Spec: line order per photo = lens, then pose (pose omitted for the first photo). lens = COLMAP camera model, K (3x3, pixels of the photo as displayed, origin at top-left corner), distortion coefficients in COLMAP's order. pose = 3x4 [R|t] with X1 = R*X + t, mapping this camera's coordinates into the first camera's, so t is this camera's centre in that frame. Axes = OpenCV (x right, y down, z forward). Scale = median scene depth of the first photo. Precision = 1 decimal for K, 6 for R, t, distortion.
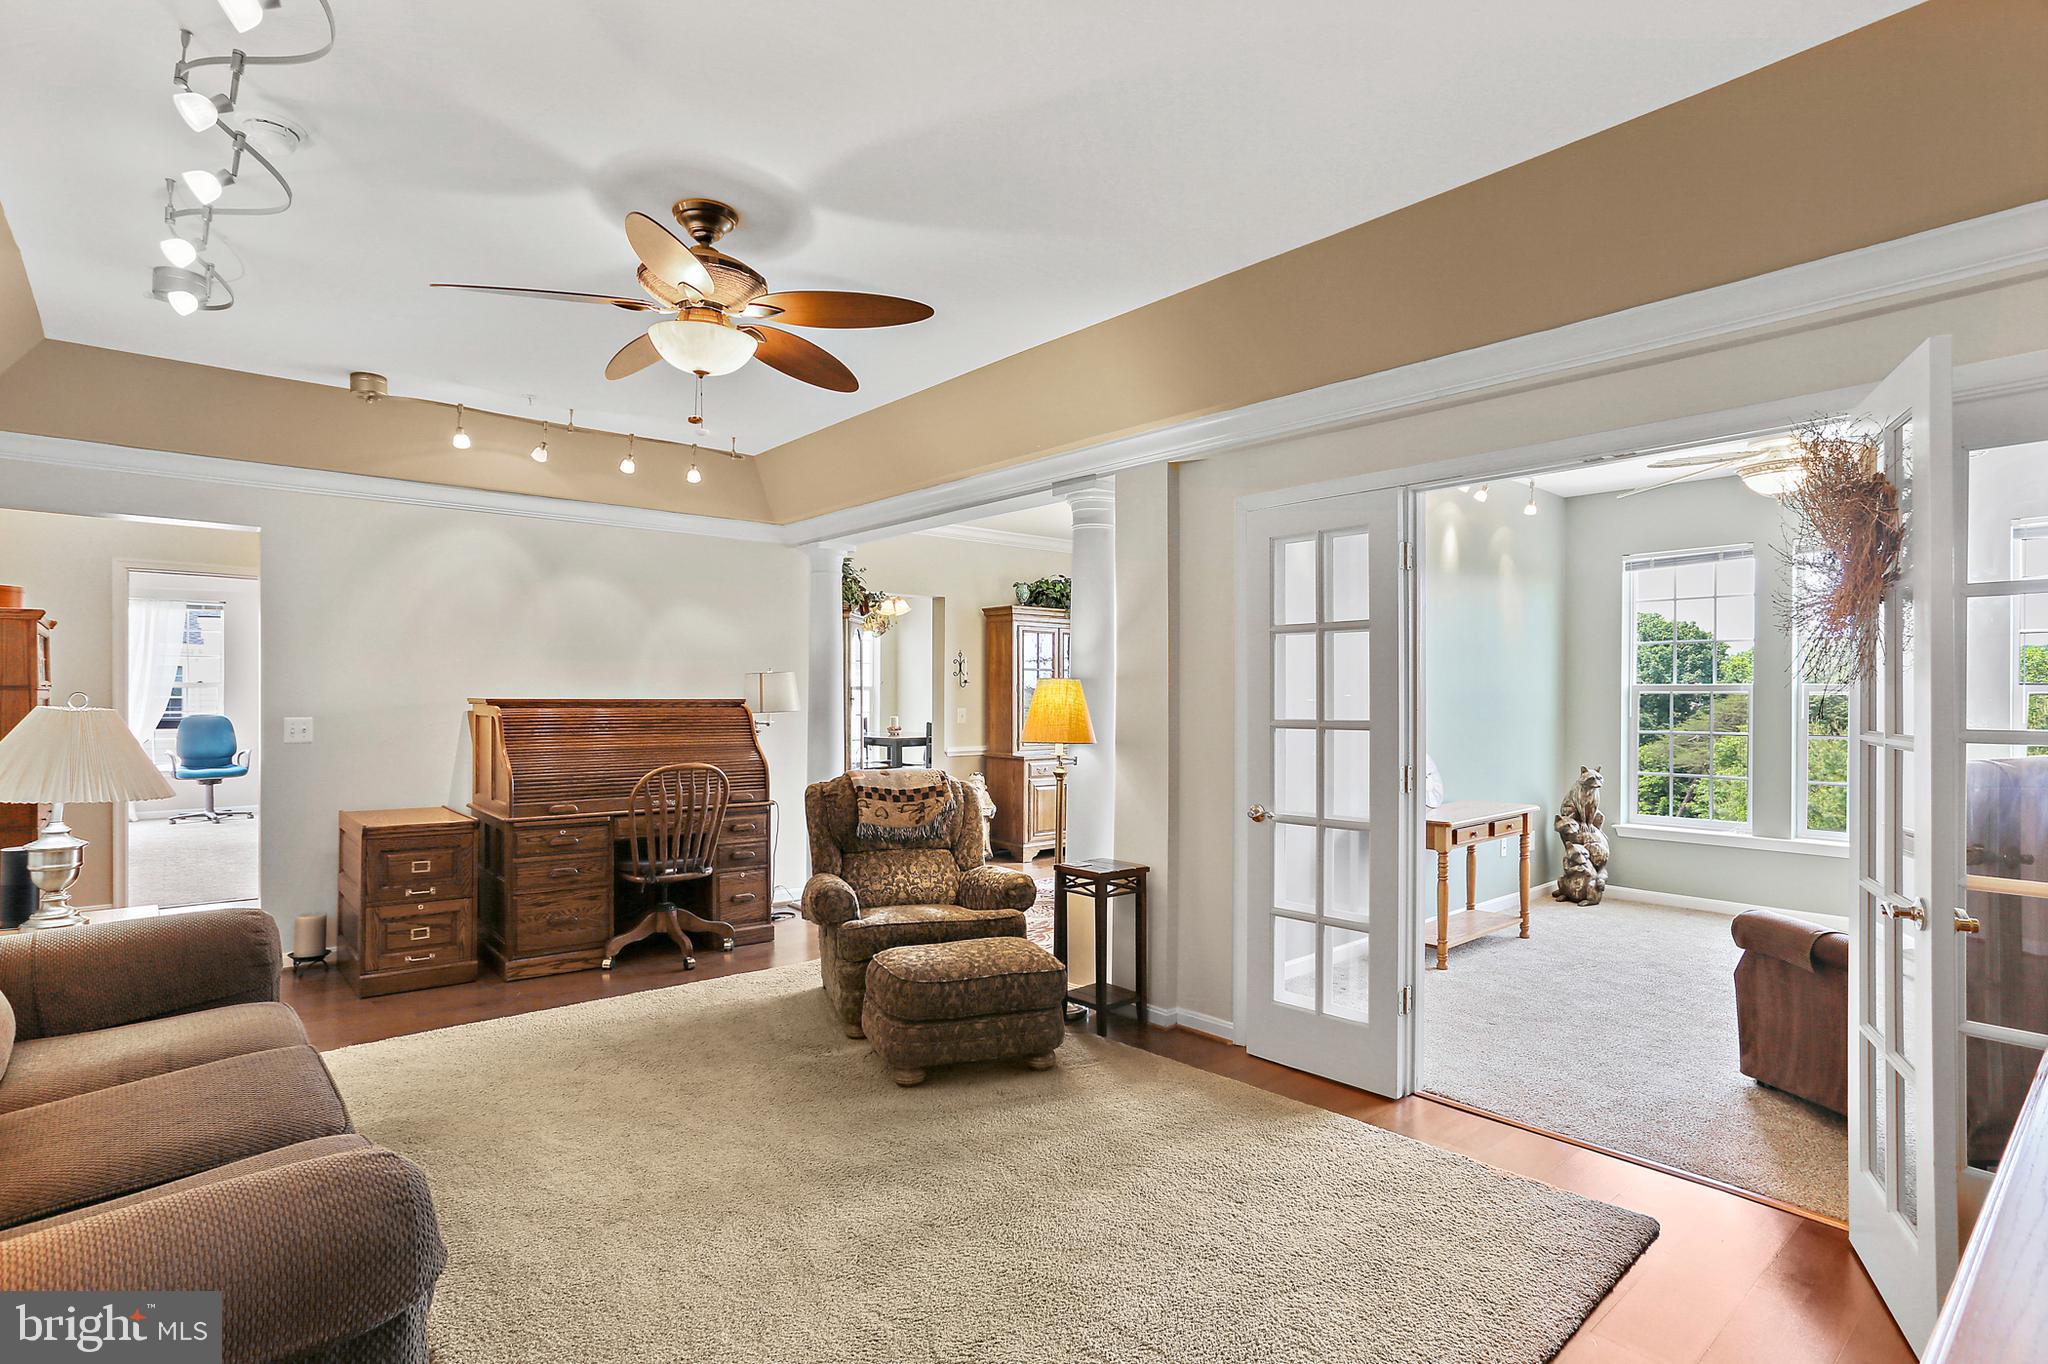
lens RADIAL K [[980.4, 0, 1012.8], [0, 980.4, 679.4], [0, 0, 1]] dist [-0.050035, 0.024992]
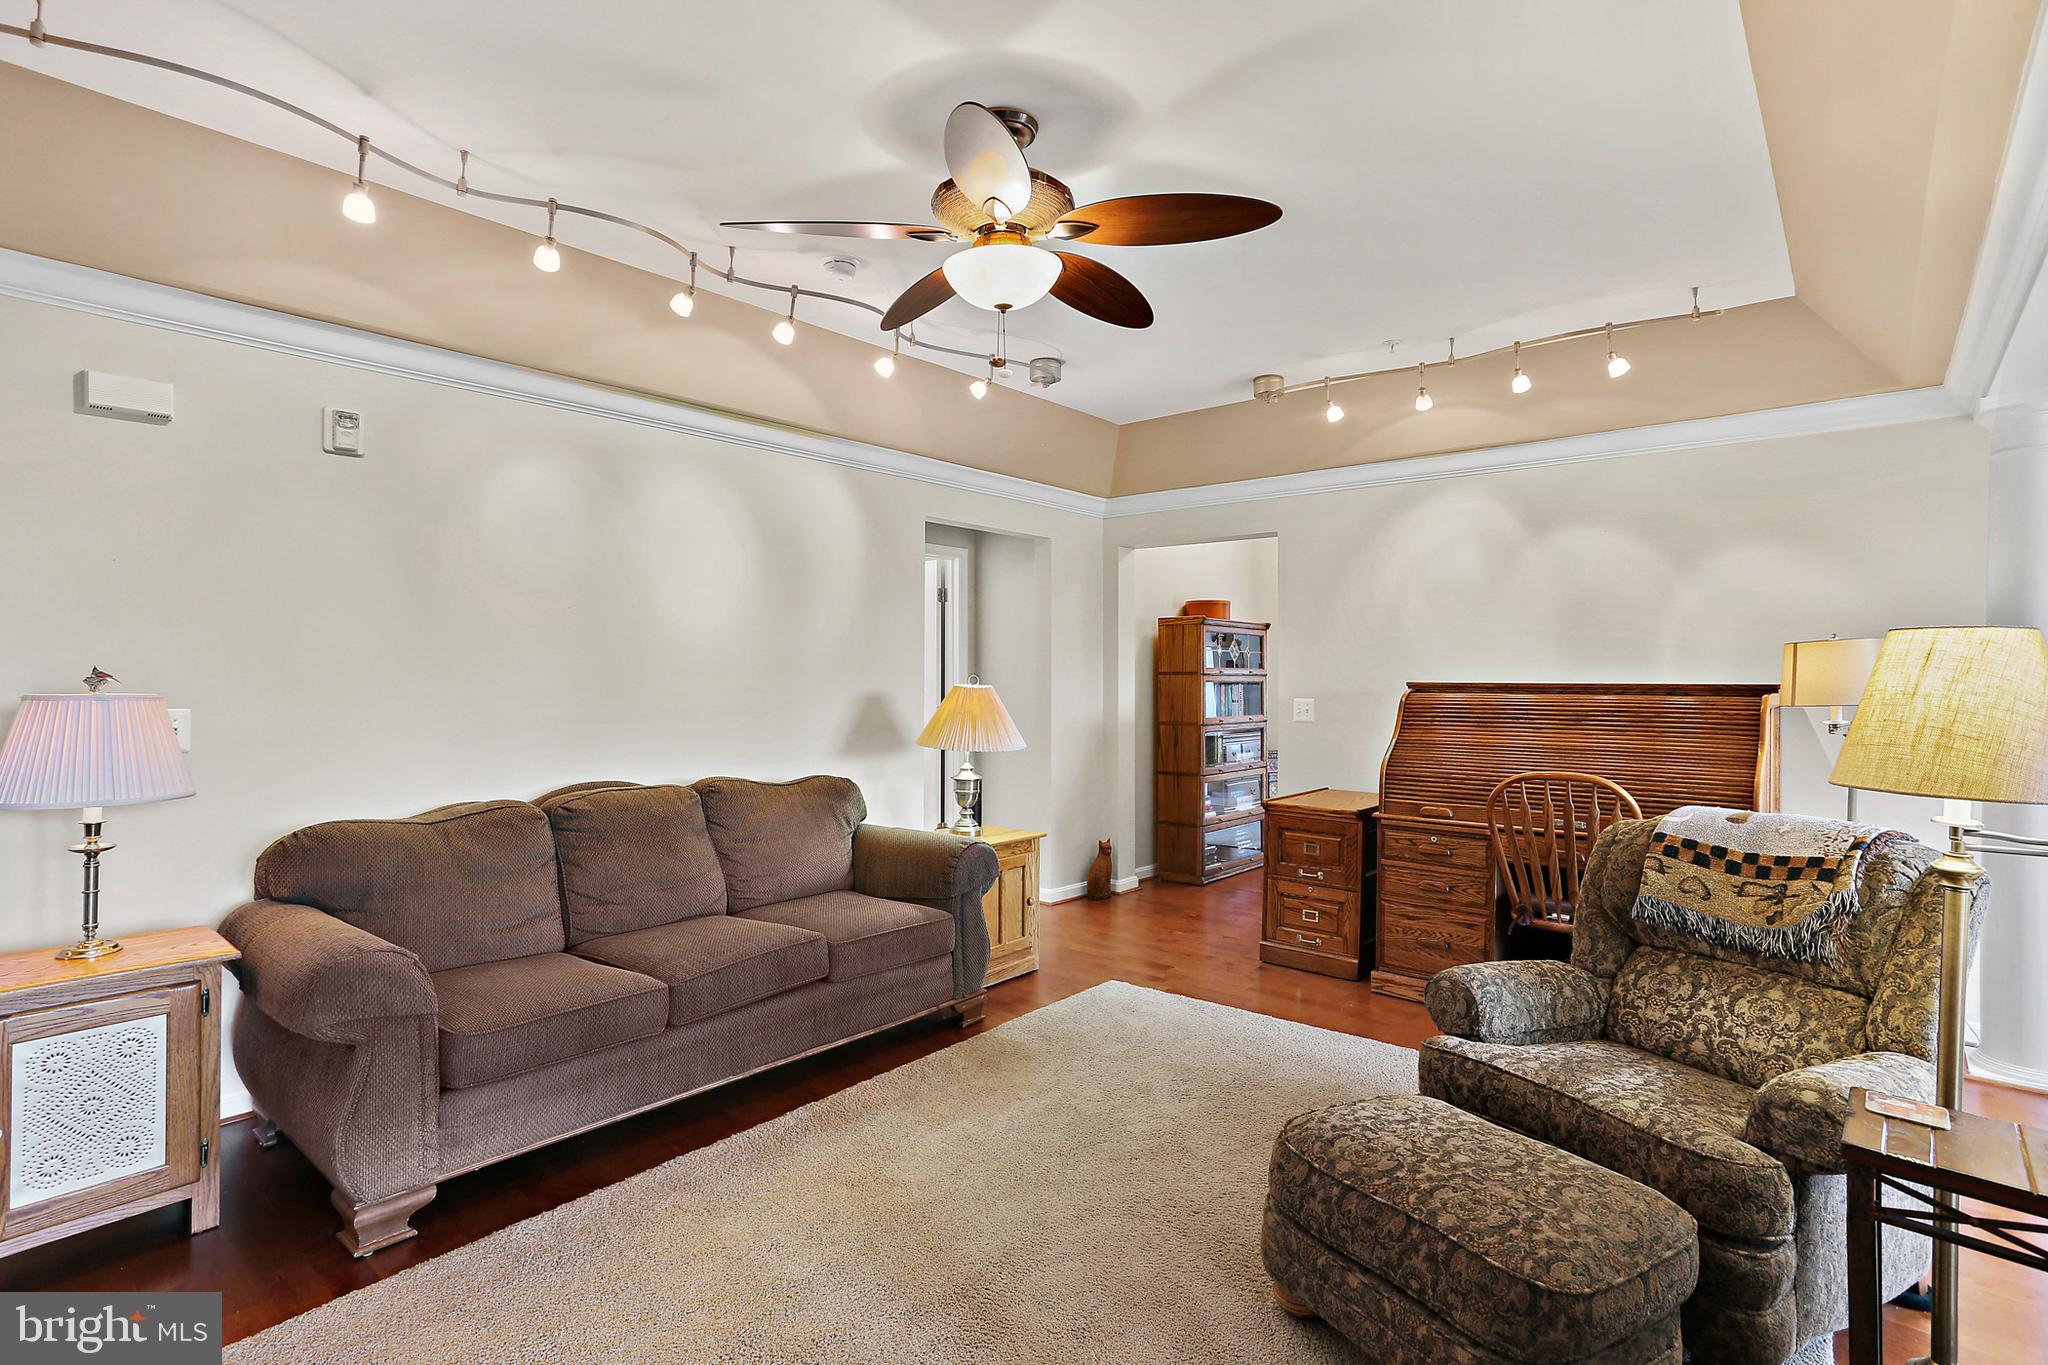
lens RADIAL K [[989.3, 0, 1023.0], [0, 989.3, 672.9], [0, 0, 1]] dist [-0.056555, 0.028292]
pose [[0.163667, -0.008528, -0.986479, 0.338164], [0.014112, 0.999881, -0.006302, 0.013010], [0.986415, -0.012890, 0.163768, 0.529013]]
